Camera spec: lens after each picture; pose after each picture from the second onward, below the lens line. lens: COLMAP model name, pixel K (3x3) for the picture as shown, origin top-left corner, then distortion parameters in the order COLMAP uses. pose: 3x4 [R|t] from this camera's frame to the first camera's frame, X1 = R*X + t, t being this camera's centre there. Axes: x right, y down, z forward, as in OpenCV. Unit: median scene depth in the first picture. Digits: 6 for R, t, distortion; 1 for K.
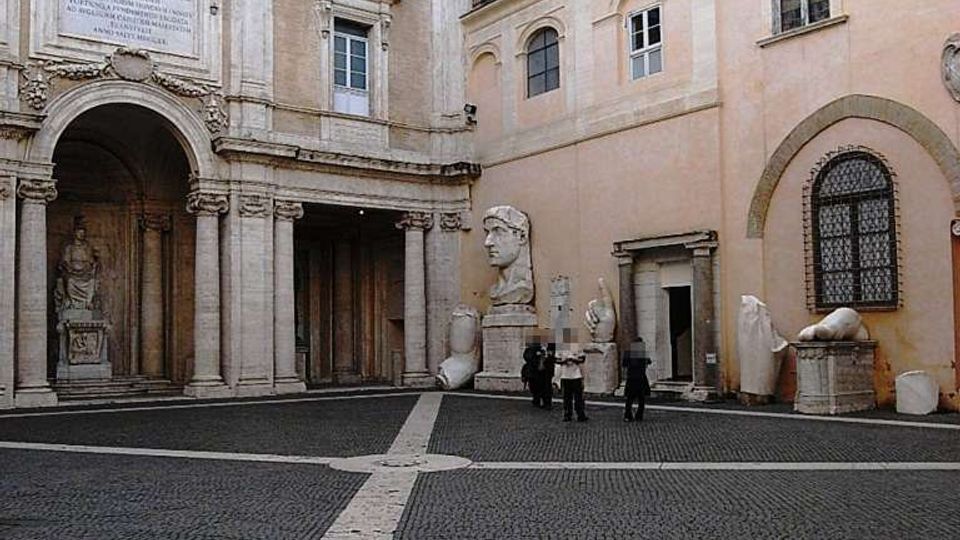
lens RADIAL K [[874.7, 0, 479.6], [0, 874.7, 322.6], [0, 0, 1]] dist [-0.055643, -0.007770]
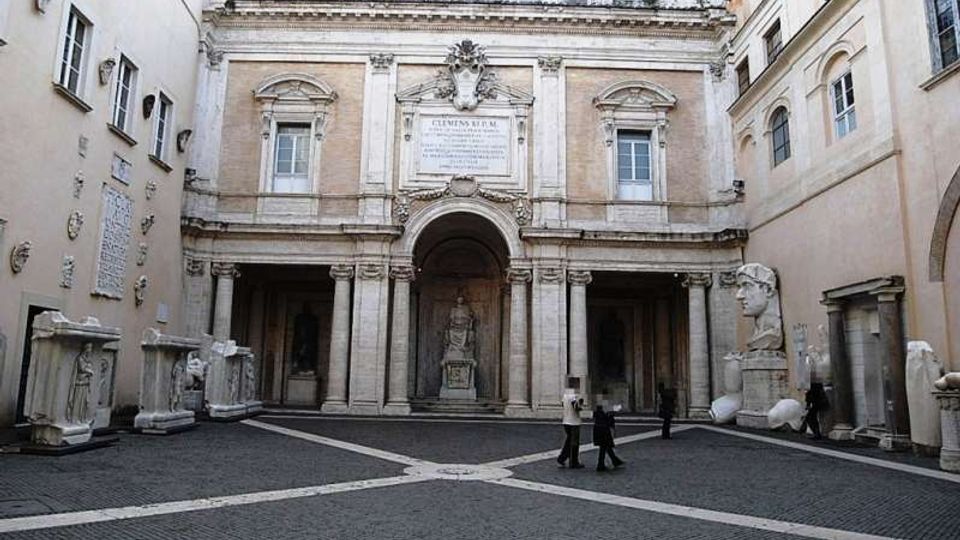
lens RADIAL K [[676.9, 0, 480.0], [0, 676.9, 270.0], [0, 0, 1]] dist [-0.053895, -0.000407]
pose [[0.807162, -0.060323, -0.587240, 0.266849], [-0.021484, 0.991105, -0.131339, -0.001856], [0.589939, 0.118628, 0.798686, 0.089452]]
